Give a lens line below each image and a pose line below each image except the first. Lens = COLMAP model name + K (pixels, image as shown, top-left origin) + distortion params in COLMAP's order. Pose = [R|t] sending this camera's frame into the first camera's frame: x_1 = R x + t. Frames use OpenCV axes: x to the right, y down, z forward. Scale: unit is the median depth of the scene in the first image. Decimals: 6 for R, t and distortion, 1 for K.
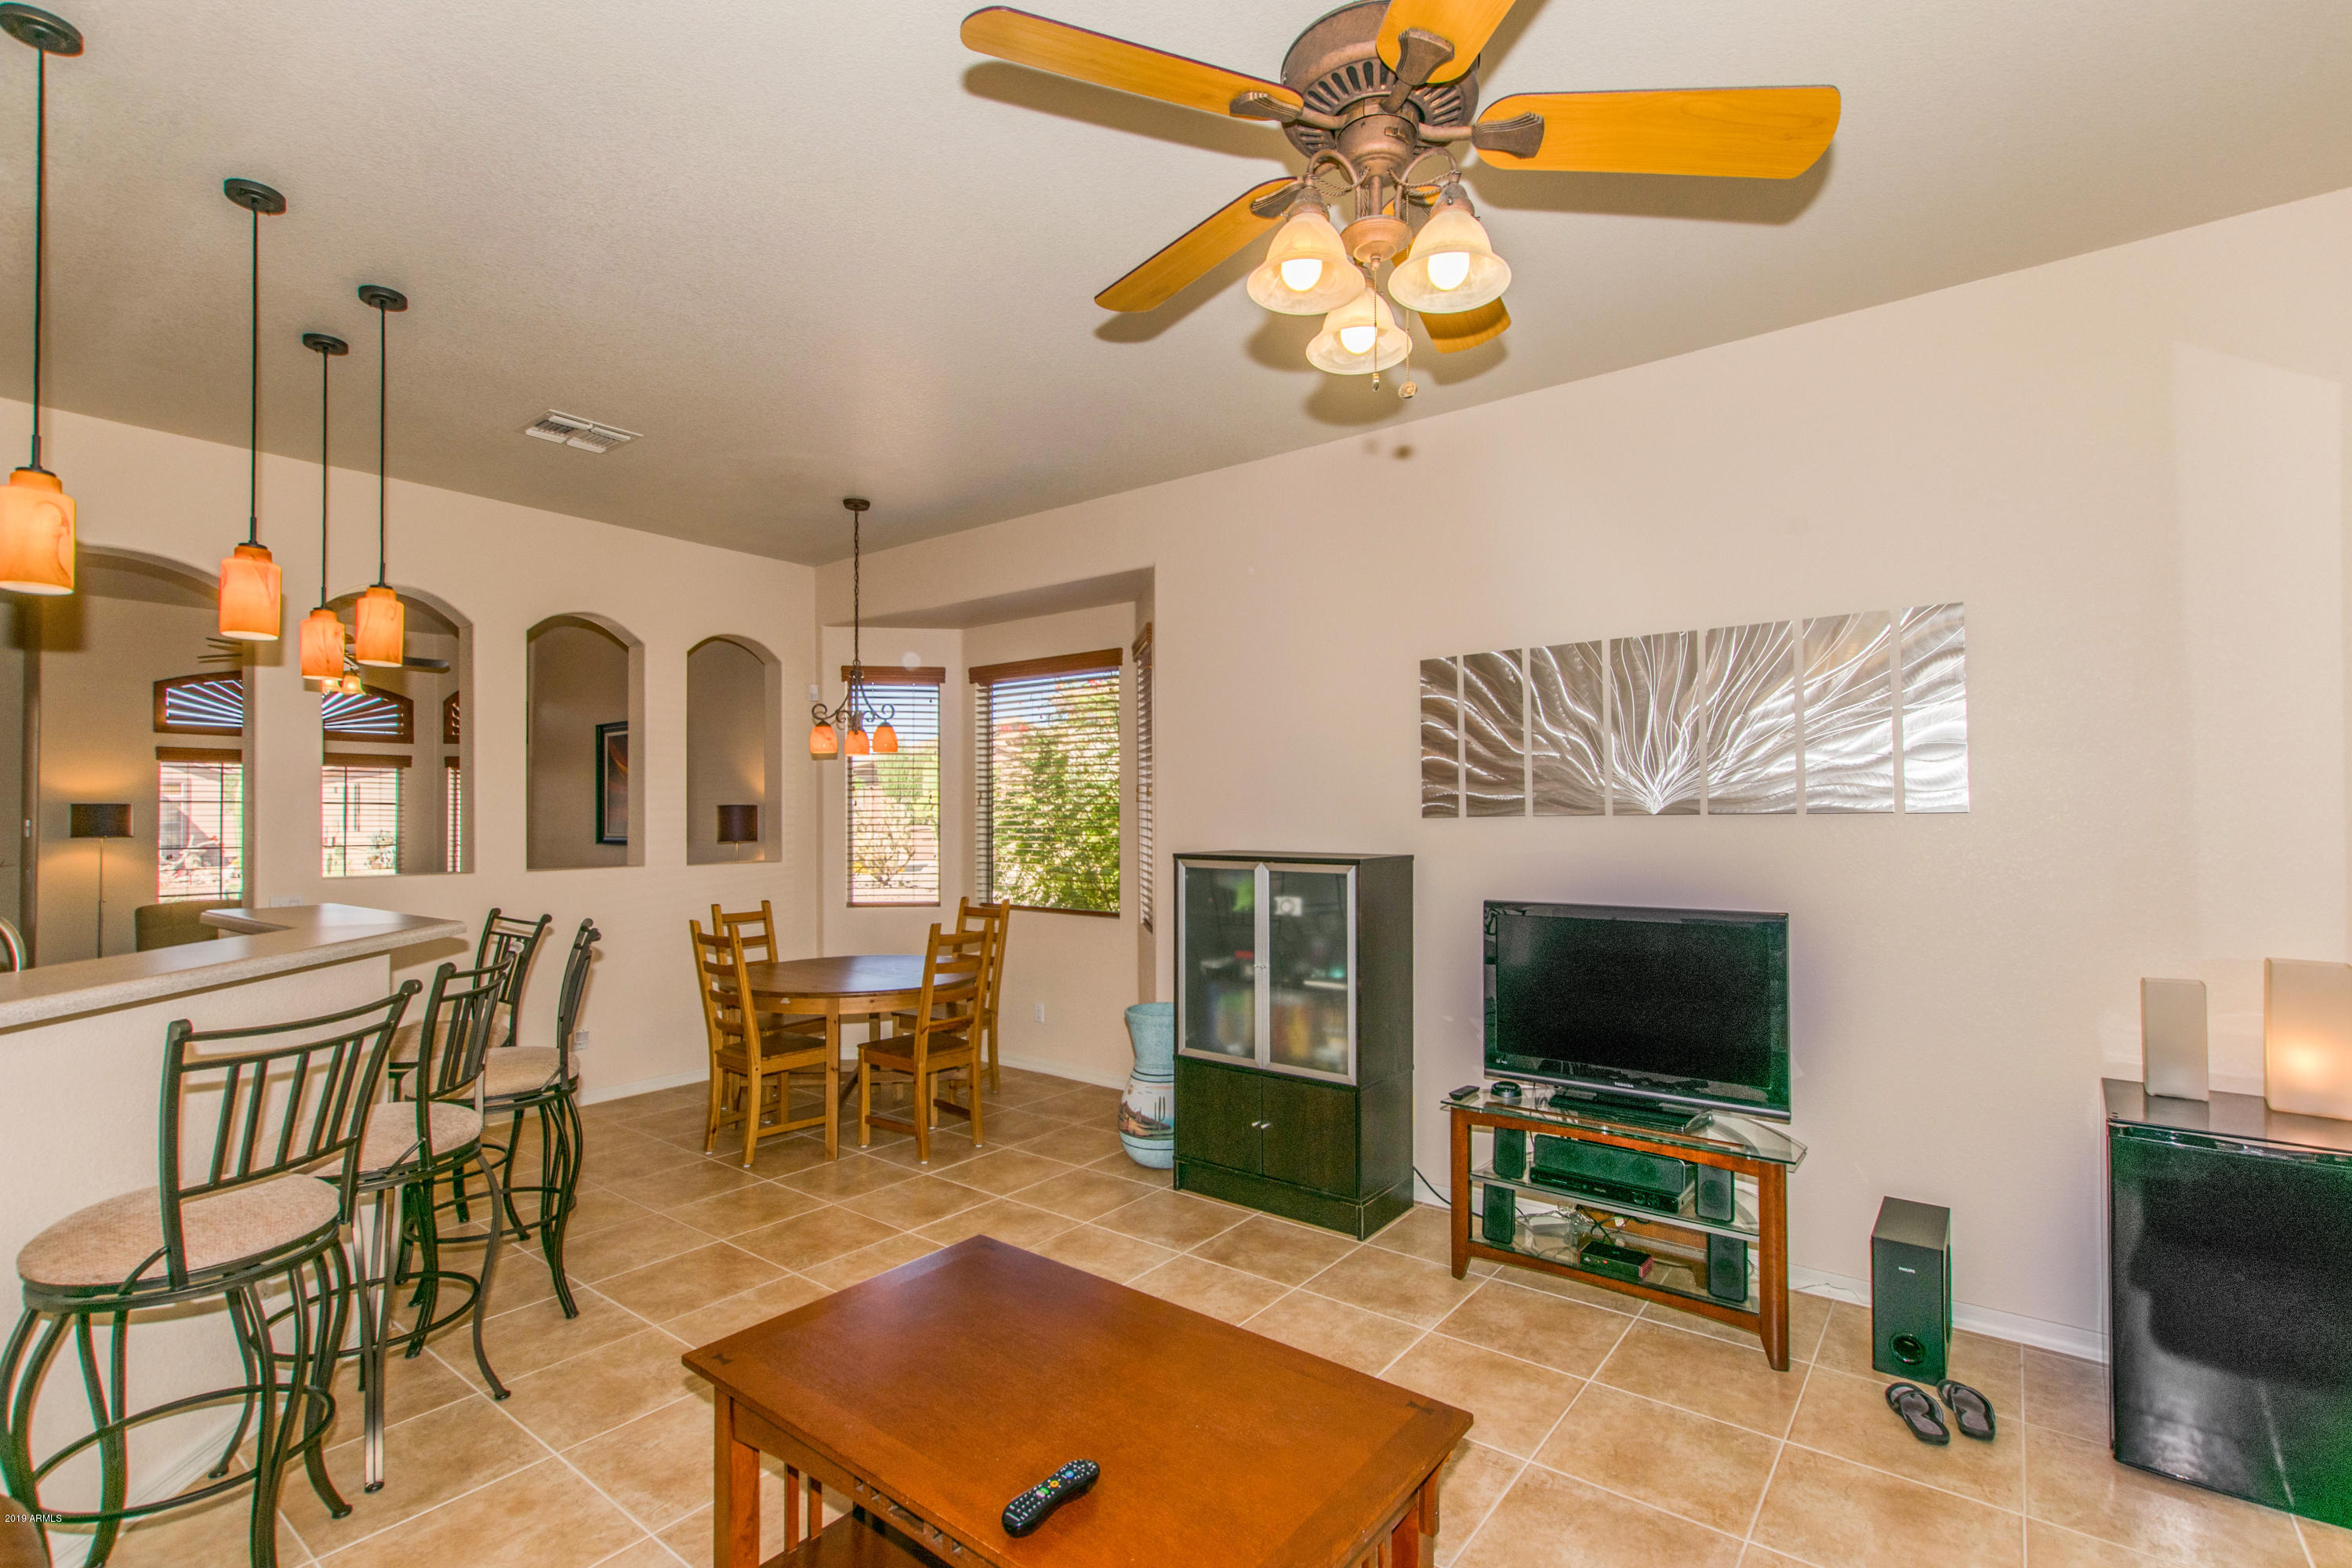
lens RADIAL K [[1071.1, 0, 1174.0], [0, 1071.1, 789.4], [0, 0, 1]] dist [0.003727, 0.000404]
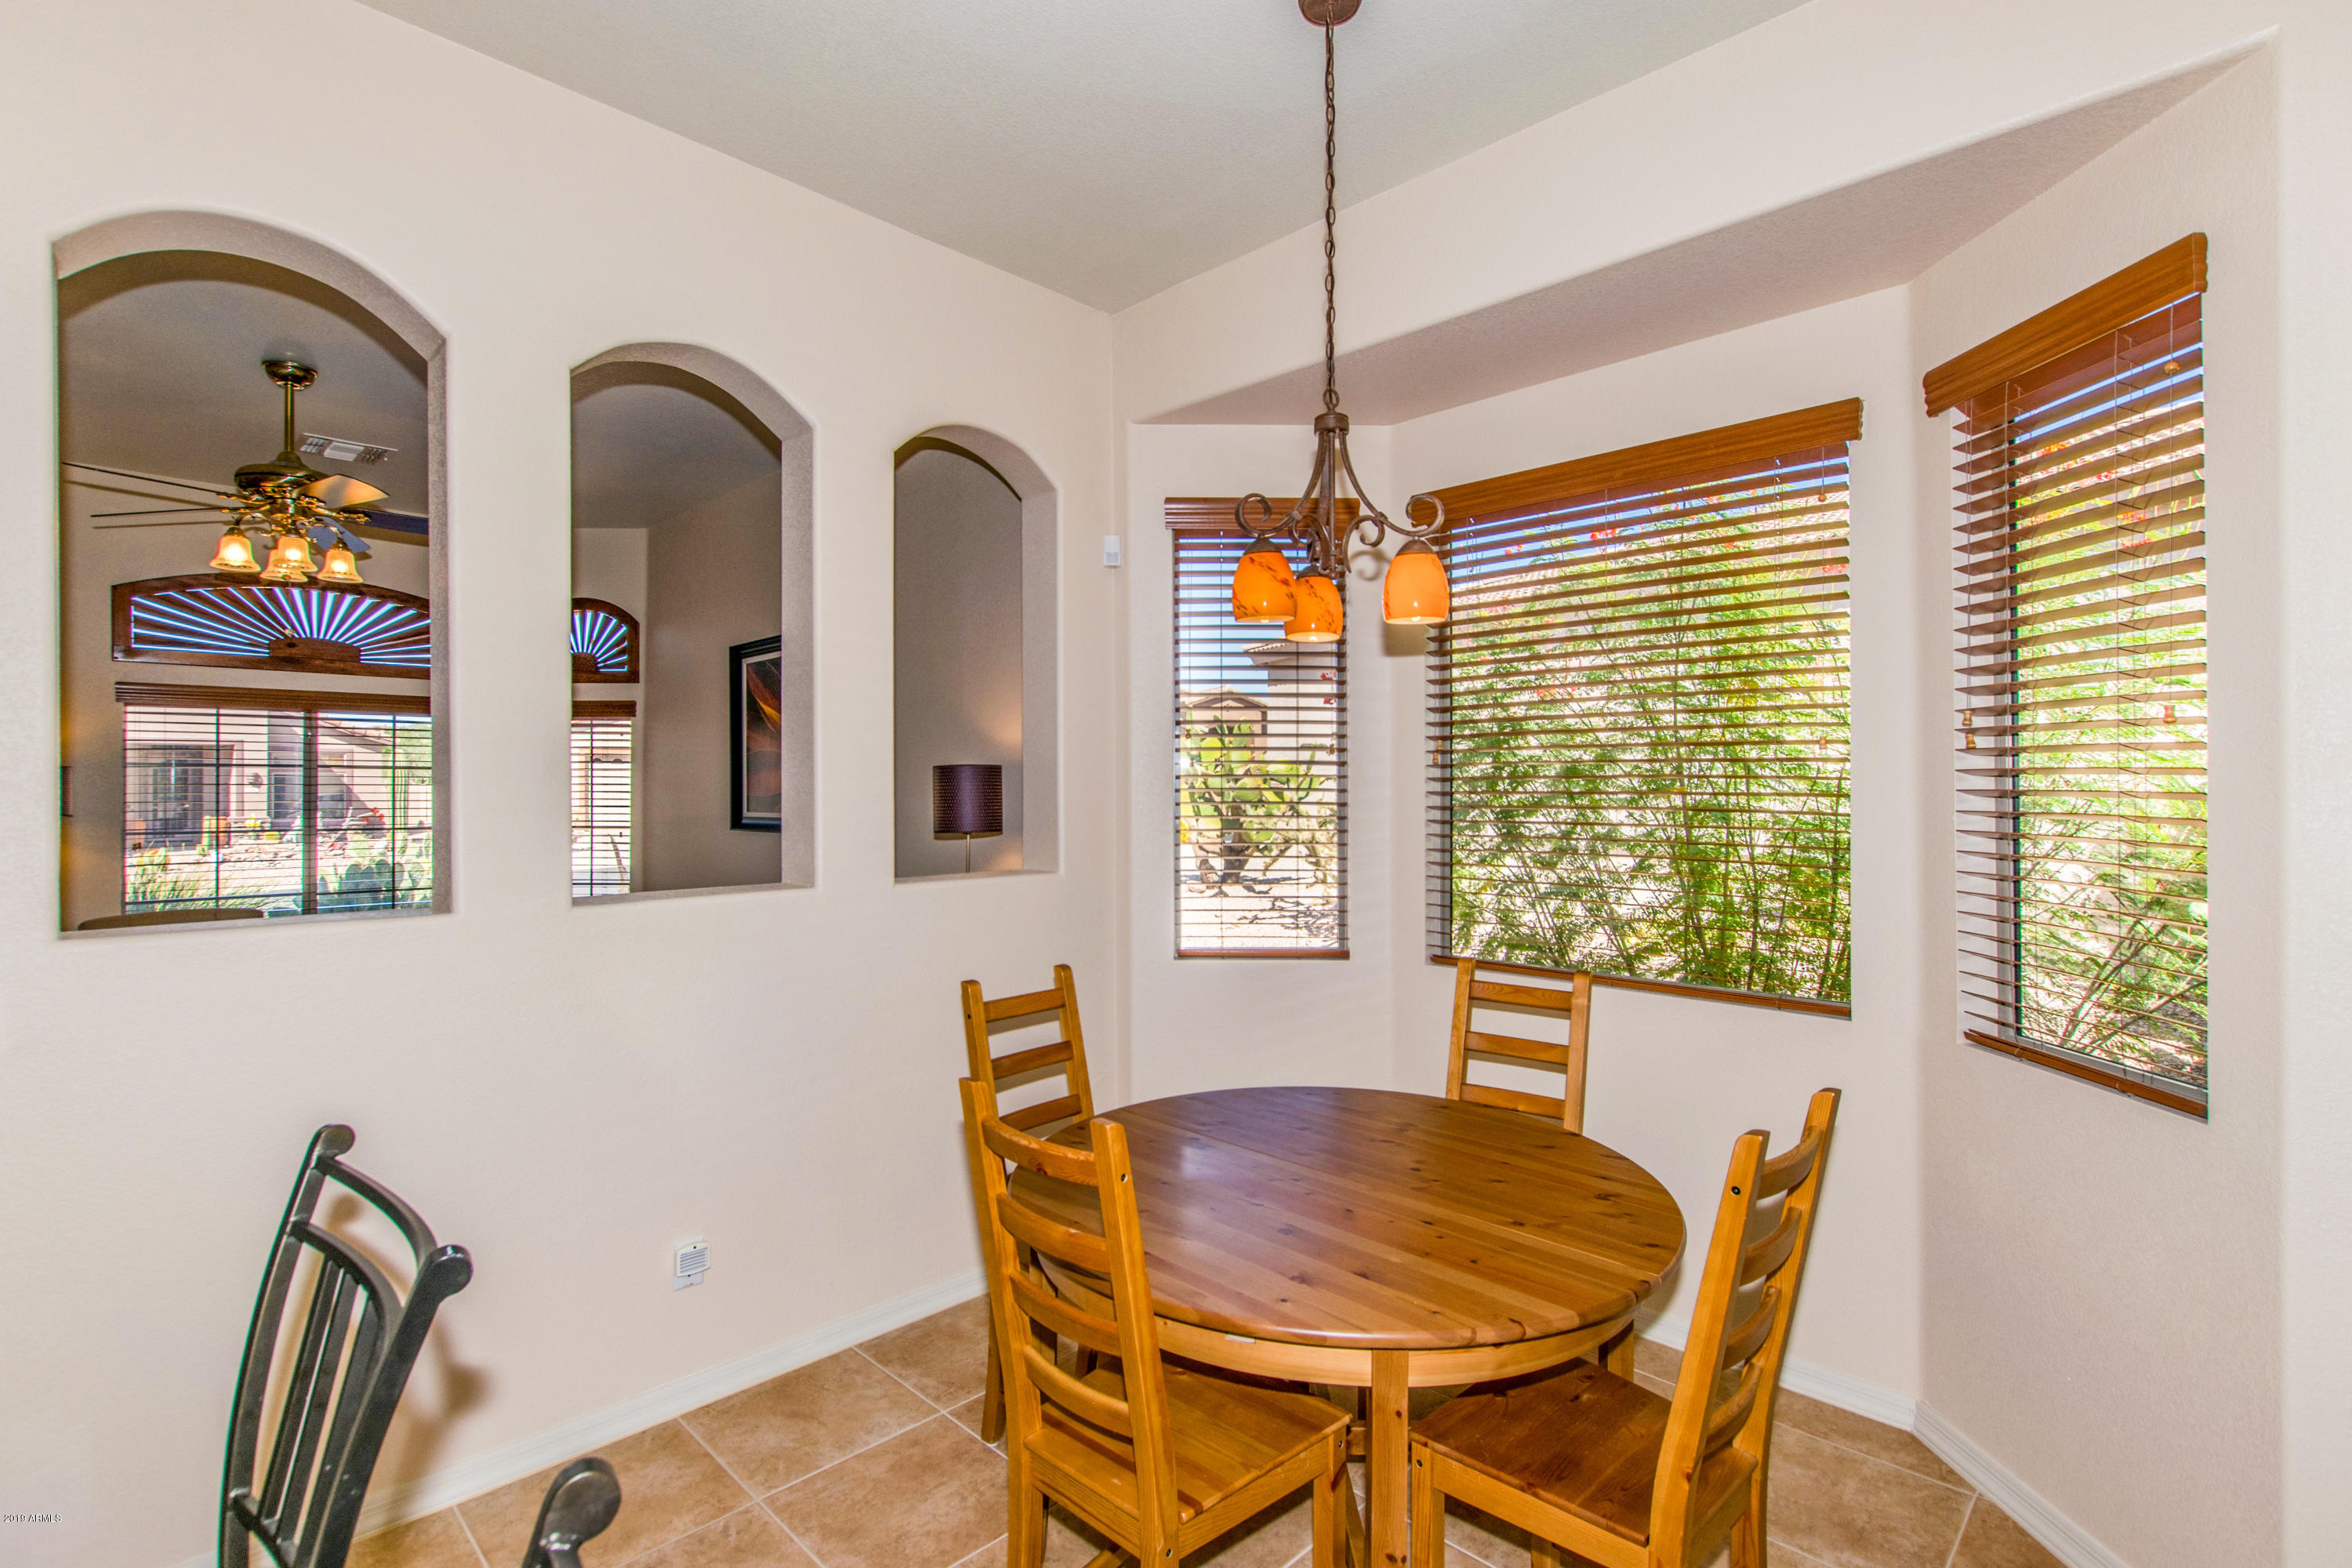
lens RADIAL K [[1086.2, 0, 1176.0], [0, 1086.2, 784.0], [0, 0, 1]] dist [-0.001741, -0.000226]
pose [[0.992960, 0.002673, -0.118418, -0.244472], [-0.000788, 0.999872, 0.015964, 0.014484], [0.118445, -0.015758, 0.992836, 0.474414]]
